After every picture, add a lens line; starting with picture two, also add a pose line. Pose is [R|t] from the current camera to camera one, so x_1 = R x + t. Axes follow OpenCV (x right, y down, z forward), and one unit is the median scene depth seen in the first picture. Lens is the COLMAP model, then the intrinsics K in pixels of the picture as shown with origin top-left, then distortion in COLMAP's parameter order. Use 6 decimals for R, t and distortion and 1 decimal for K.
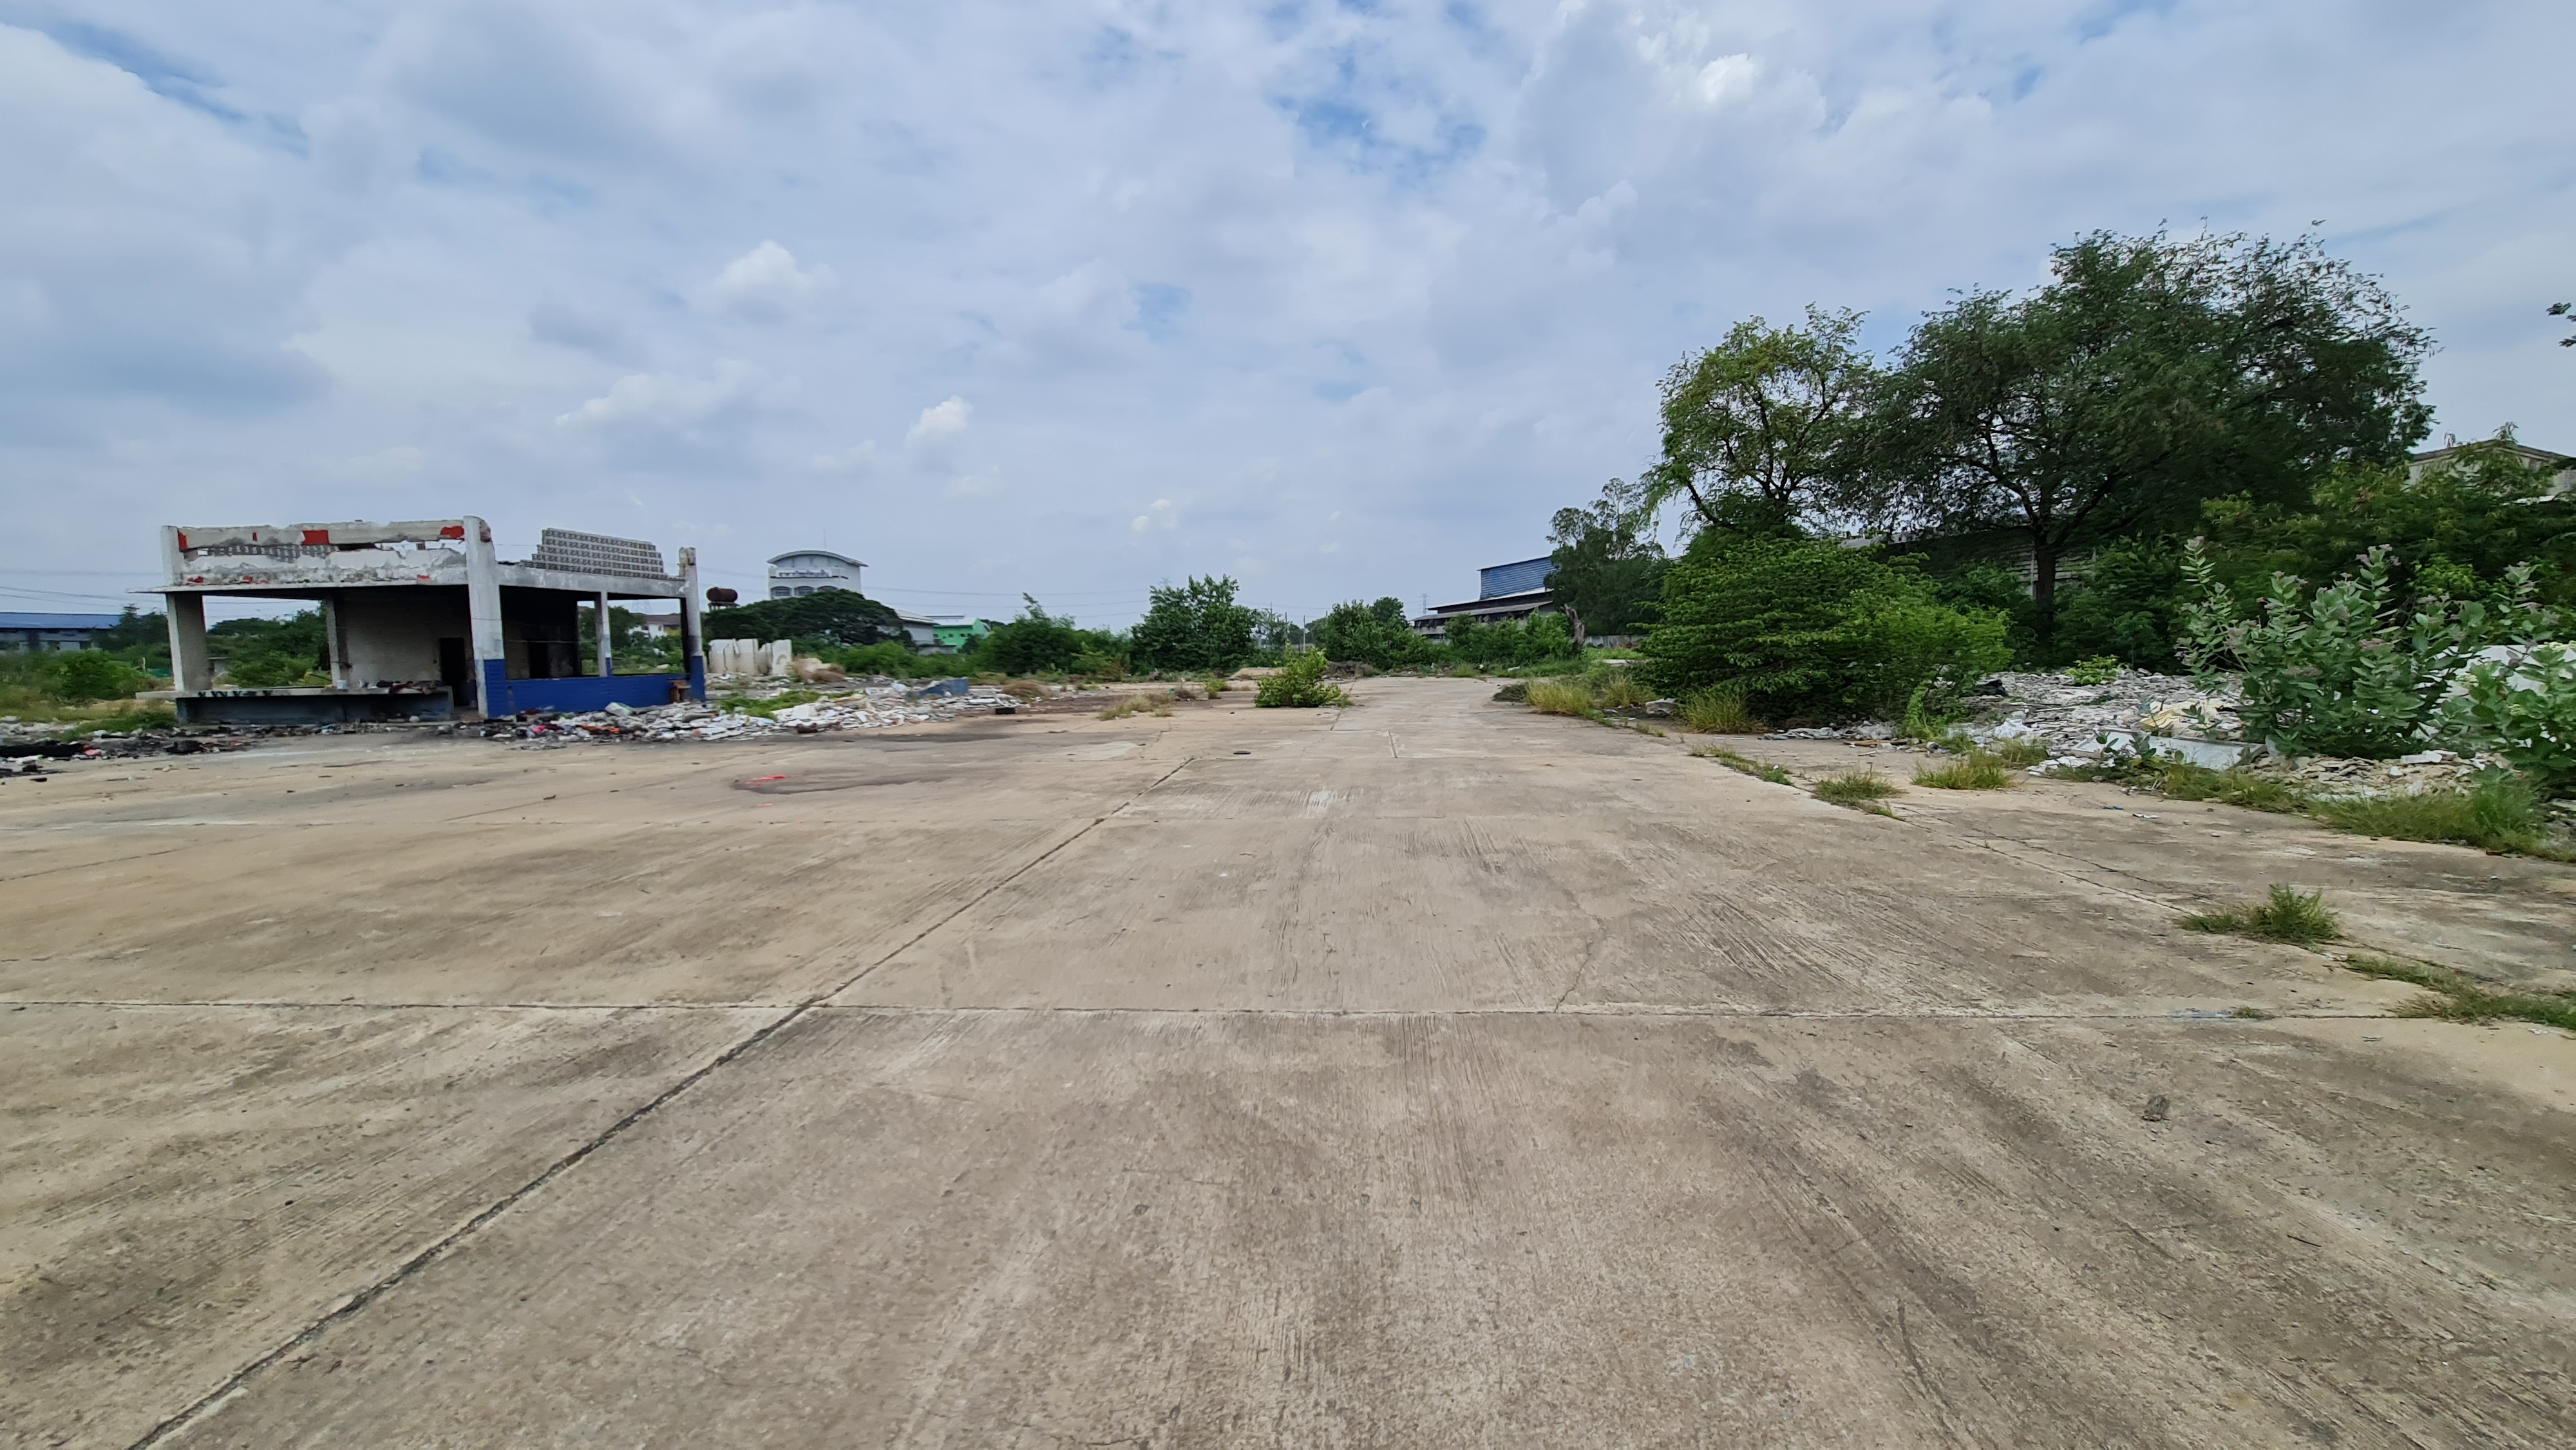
lens RADIAL K [[1046.1, 0, 1282.4], [0, 1046.1, 721.7], [0, 0, 1]] dist [-0.004250, 0.000109]
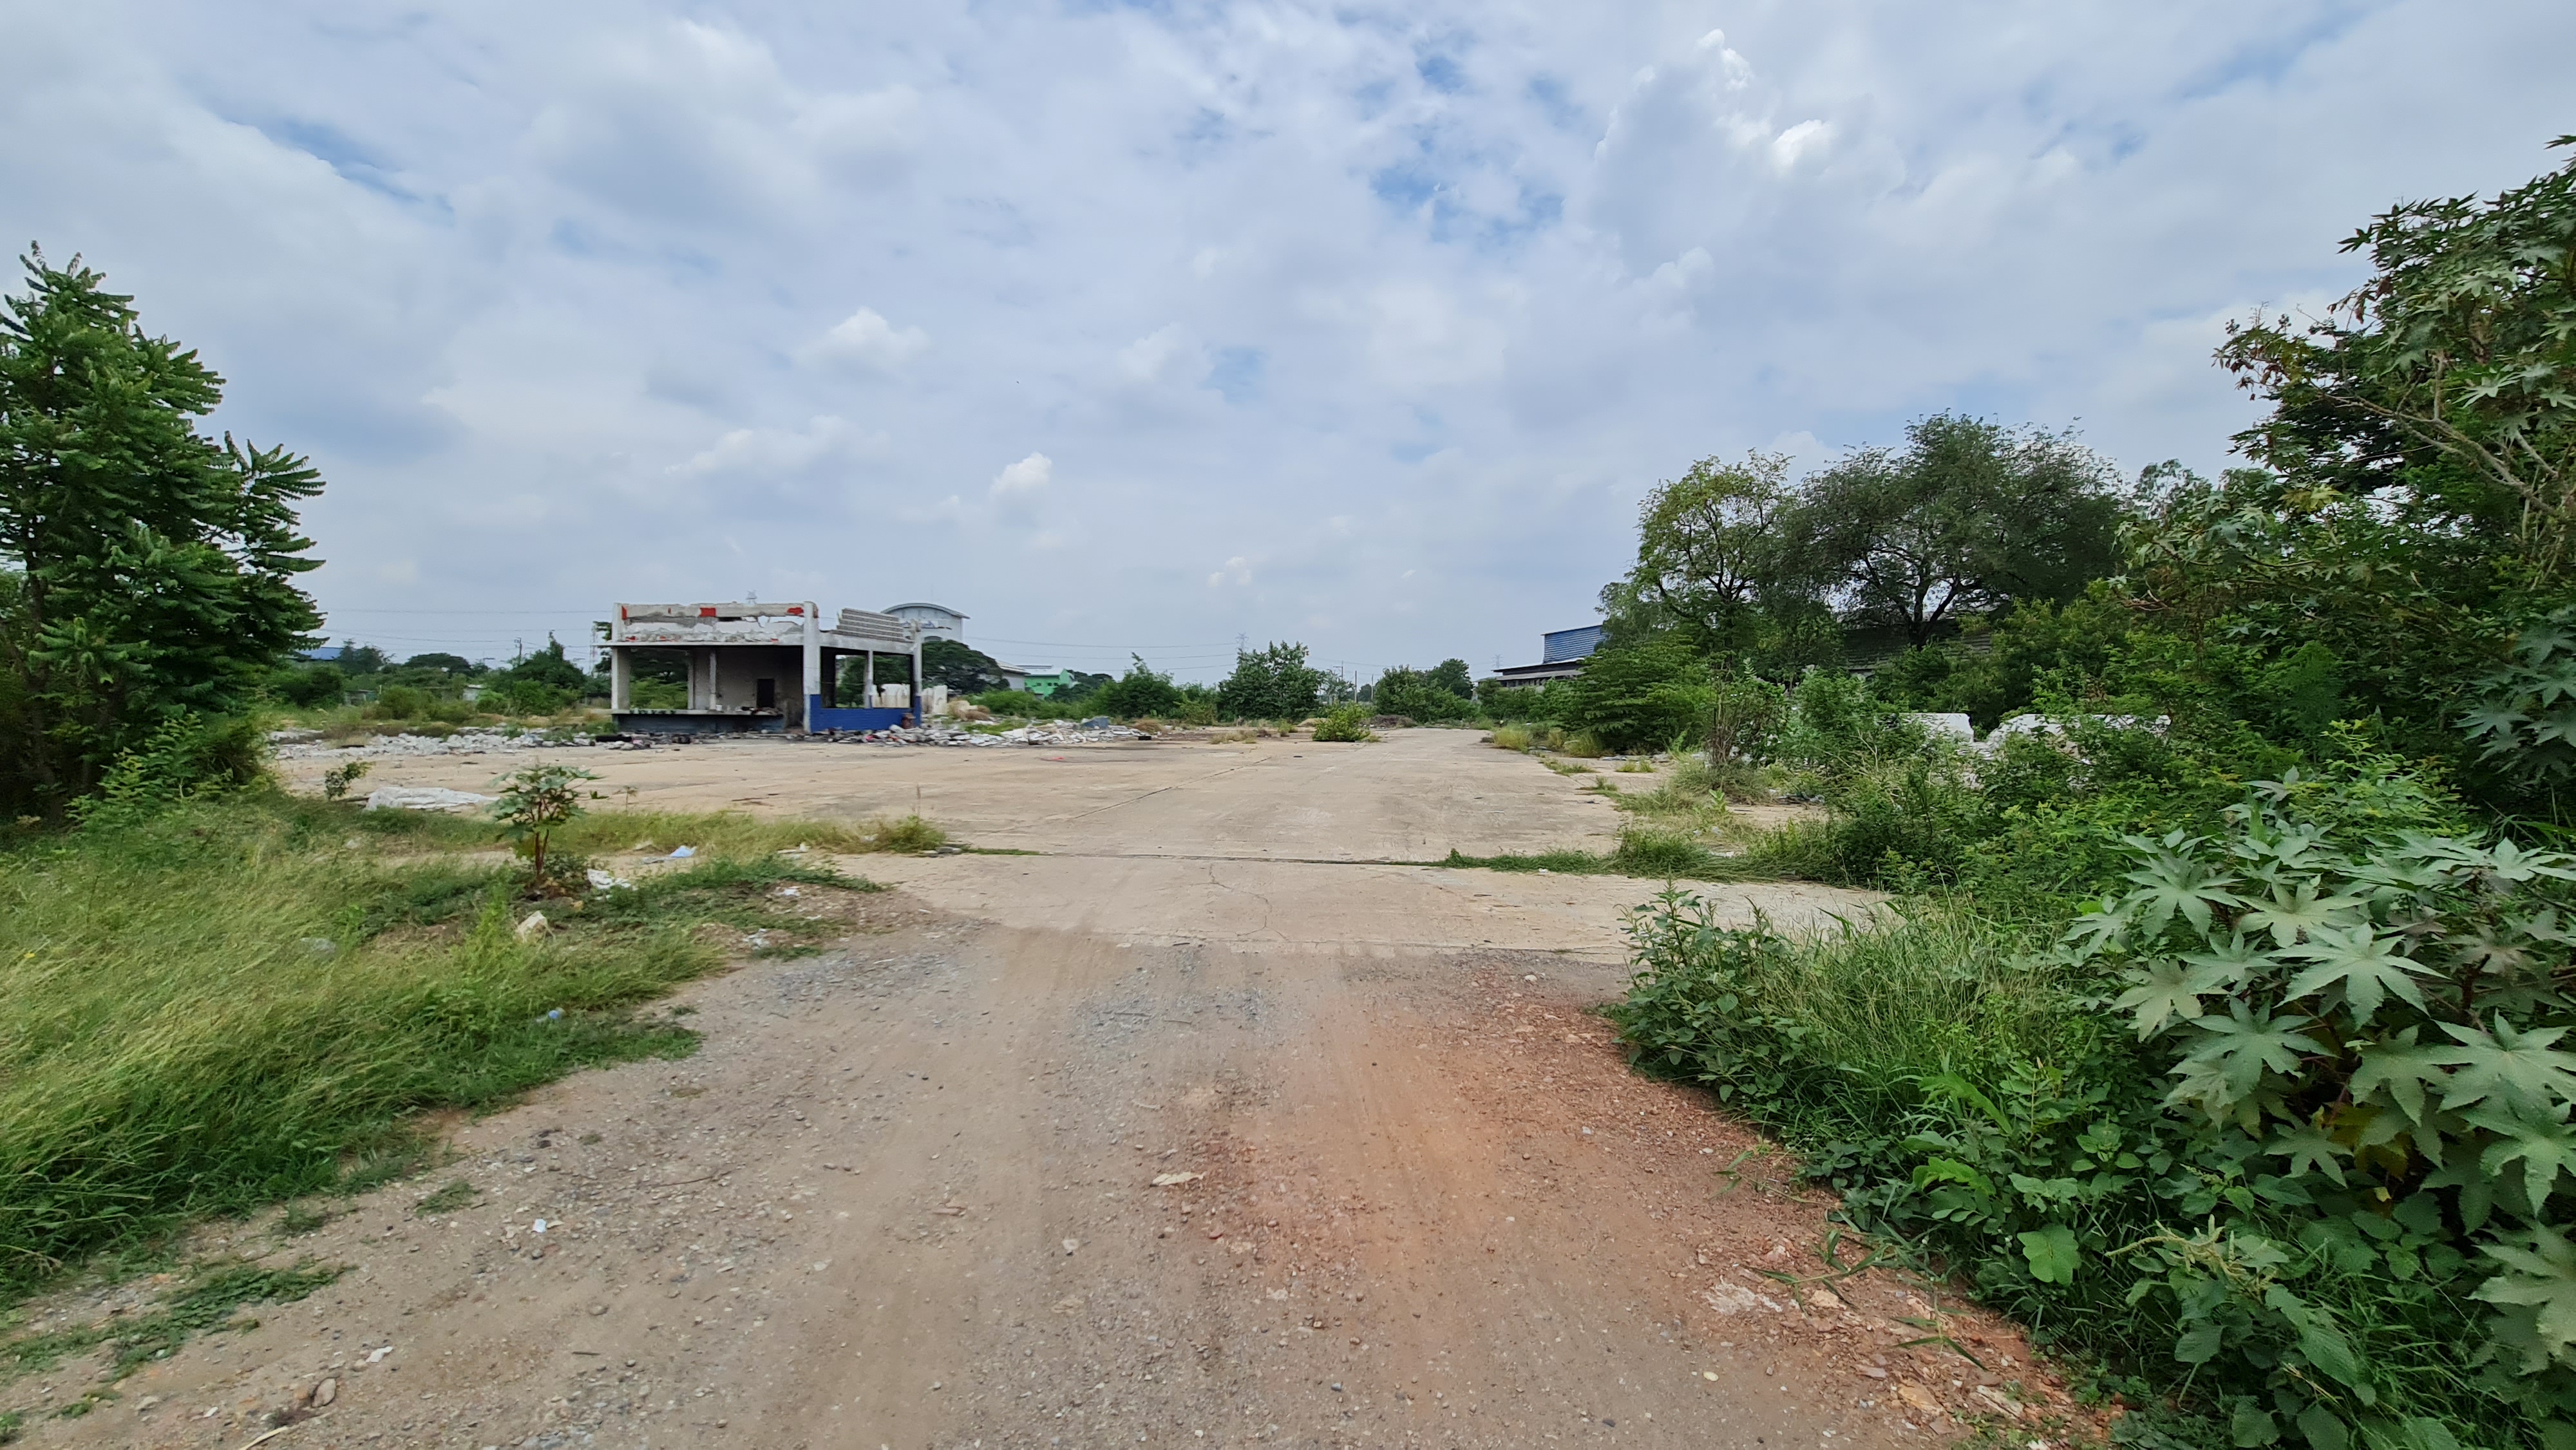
lens RADIAL K [[1046.1, 0, 1282.4], [0, 1046.1, 721.7], [0, 0, 1]] dist [-0.004250, 0.000109]
pose [[0.997446, 0.028285, -0.065592, 0.027201], [-0.031757, 0.998115, -0.052514, 0.037603], [0.063983, 0.054463, 0.996464, -0.462990]]
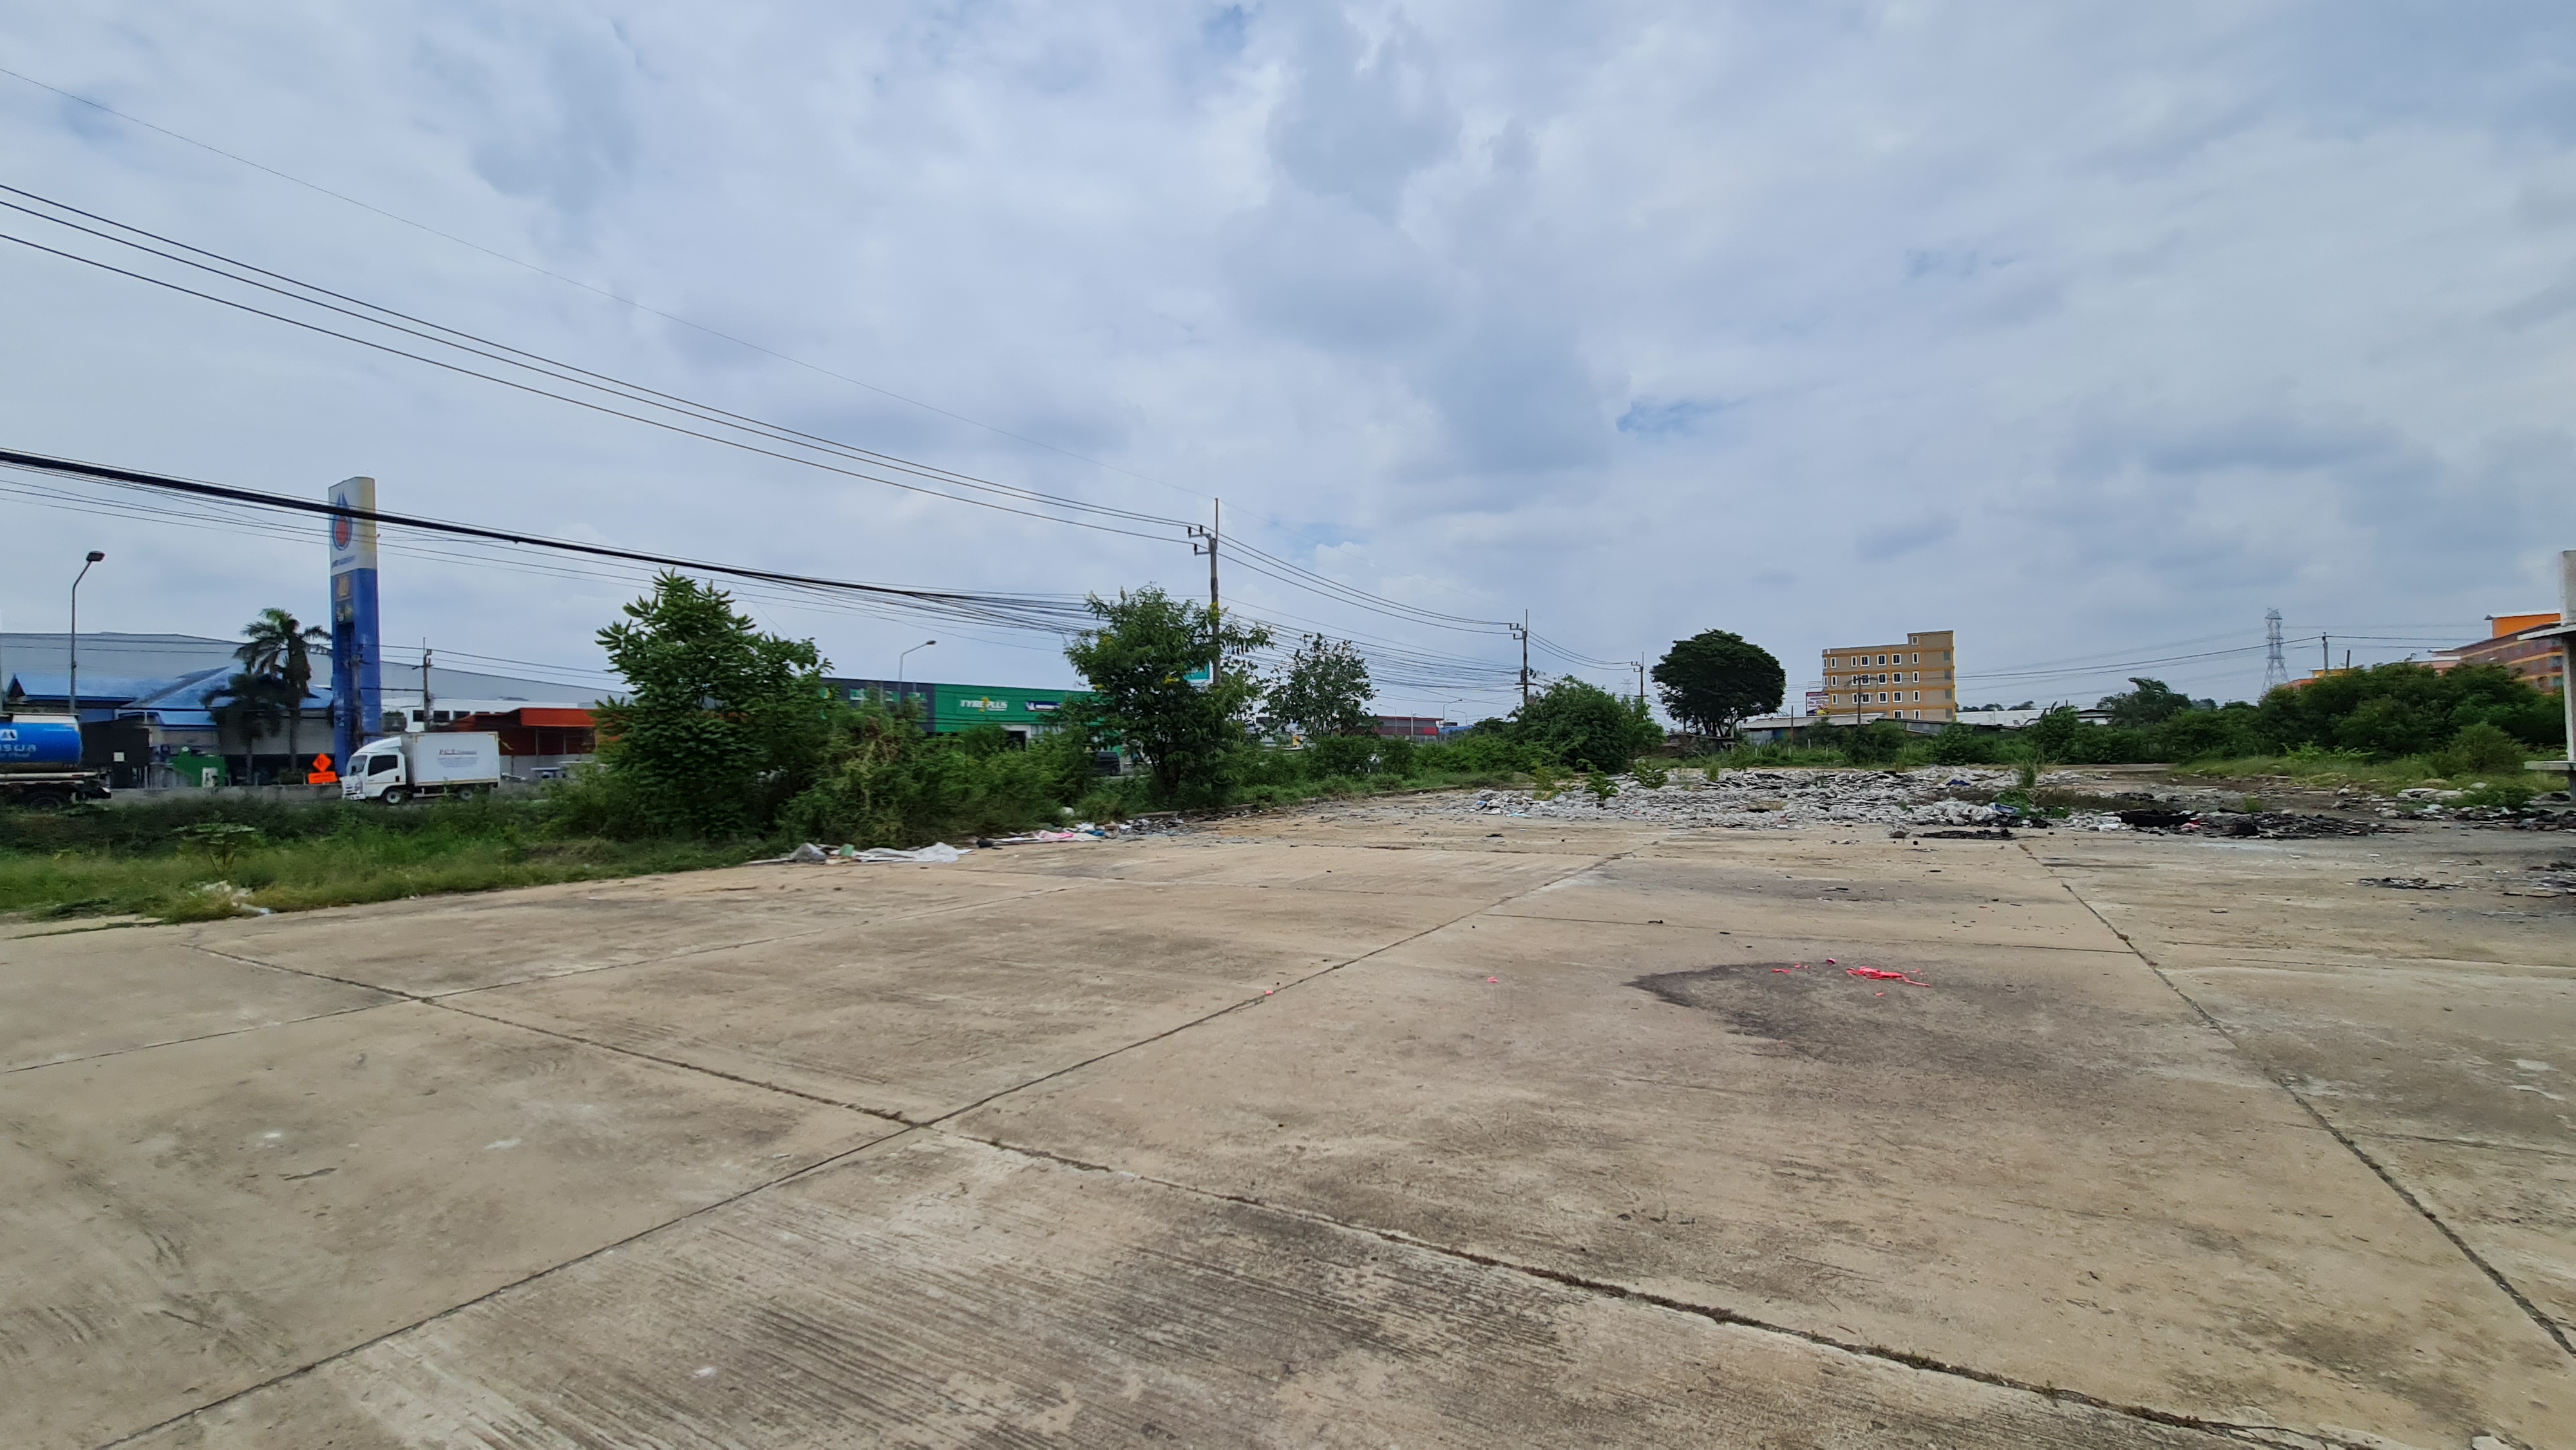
lens RADIAL K [[1054.6, 0, 1280.3], [0, 1054.6, 730.9], [0, 0, 1]] dist [-0.000578, -0.000495]
pose [[-0.449346, 0.005083, -0.893343, 0.073871], [-0.036028, 0.999067, 0.023806, -0.035576], [0.892631, 0.042883, -0.448744, 0.488783]]
